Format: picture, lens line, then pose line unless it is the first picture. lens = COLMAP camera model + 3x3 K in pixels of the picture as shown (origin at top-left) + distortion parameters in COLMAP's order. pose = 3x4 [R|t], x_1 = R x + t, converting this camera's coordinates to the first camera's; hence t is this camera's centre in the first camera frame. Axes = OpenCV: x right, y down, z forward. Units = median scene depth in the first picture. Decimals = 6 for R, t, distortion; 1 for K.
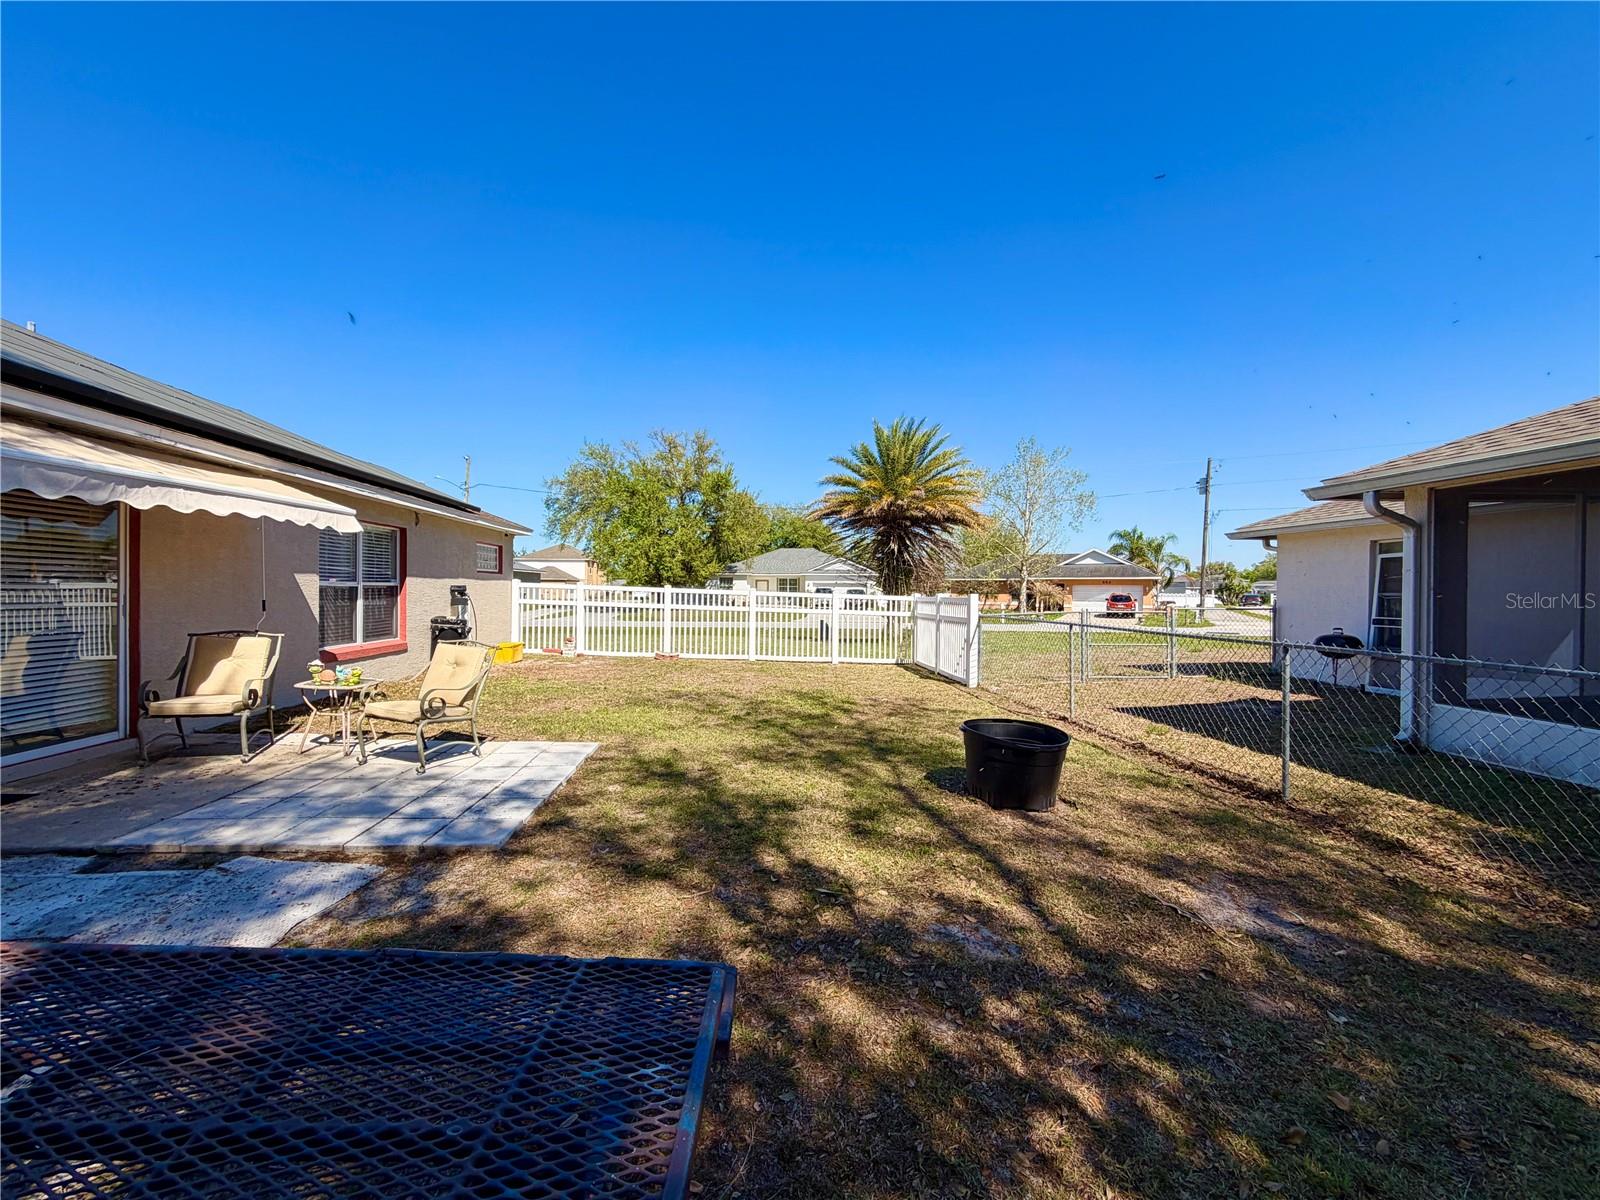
lens RADIAL K [[636.7, 0, 794.4], [0, 636.7, 597.0], [0, 0, 1]] dist [-0.001476, 0.000005]
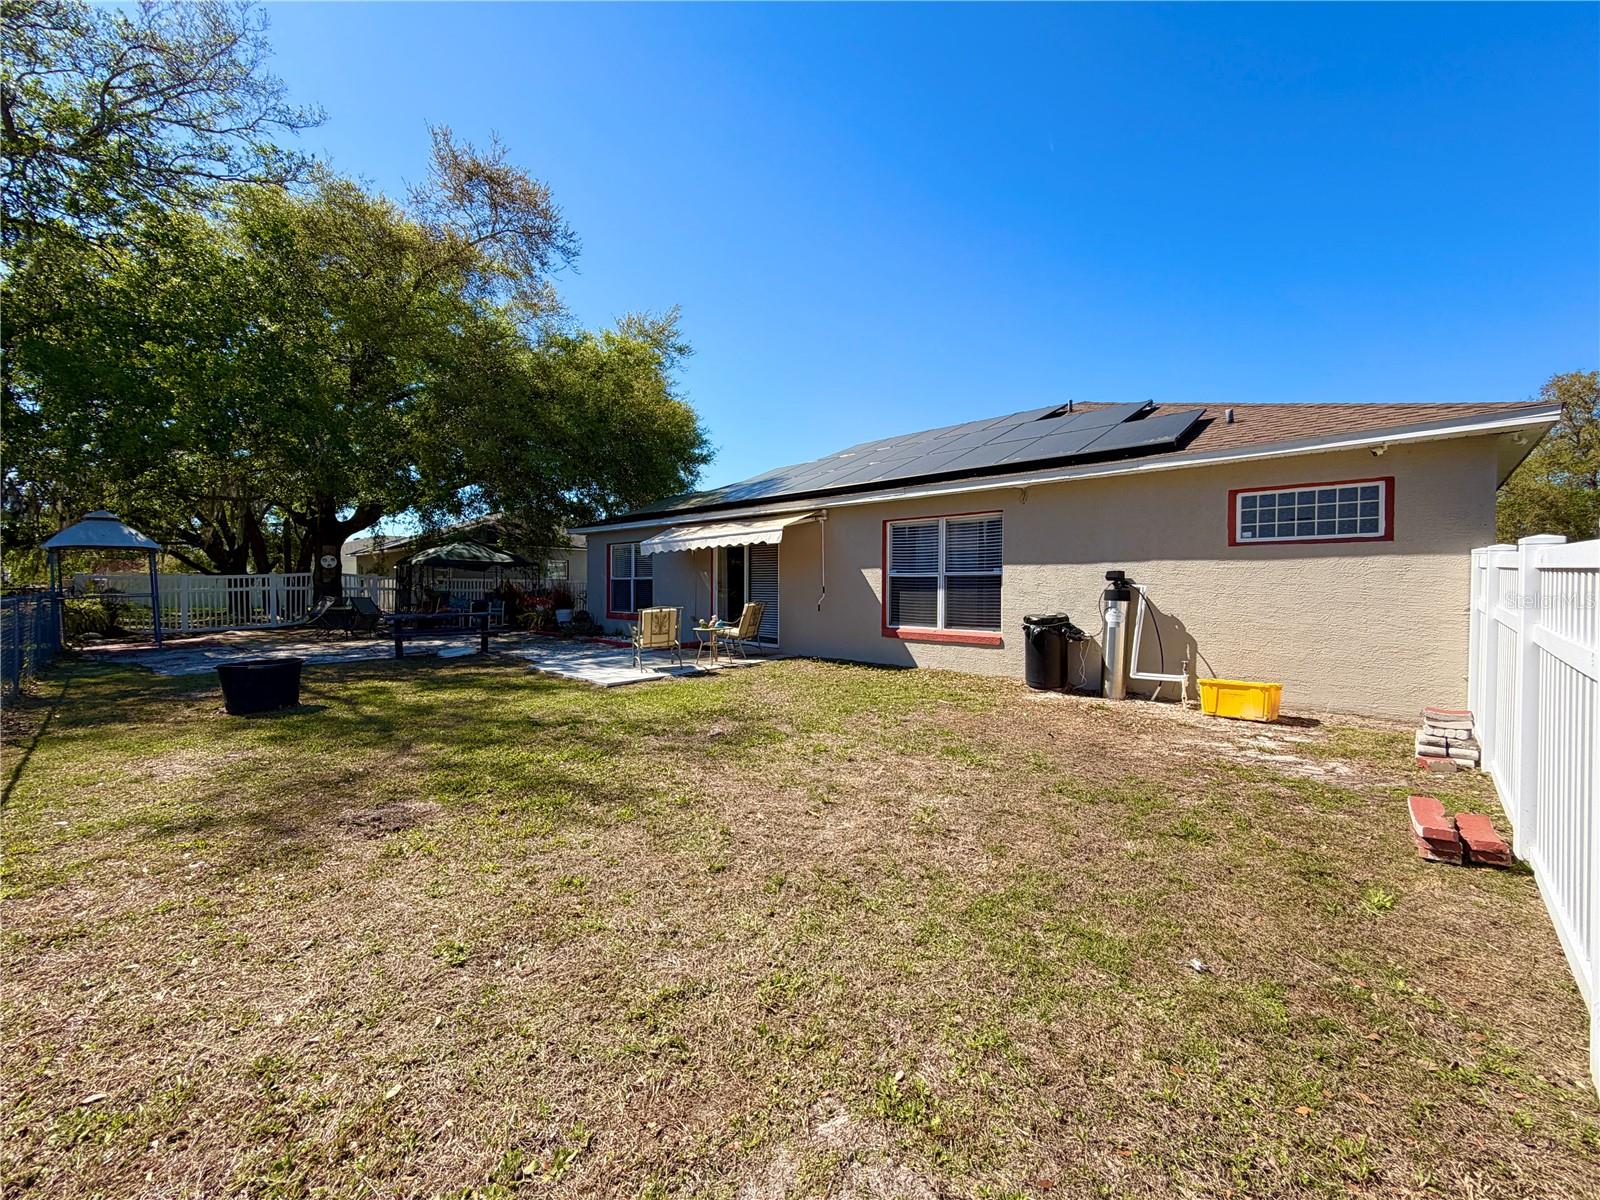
lens RADIAL K [[636.7, 0, 801.5], [0, 636.7, 591.6], [0, 0, 1]] dist [-0.001476, 0.000005]
pose [[-0.737225, 0.007381, -0.675607, 0.415675], [-0.007393, 0.999792, 0.018990, -0.018075], [0.675607, 0.018994, -0.737017, 2.959795]]
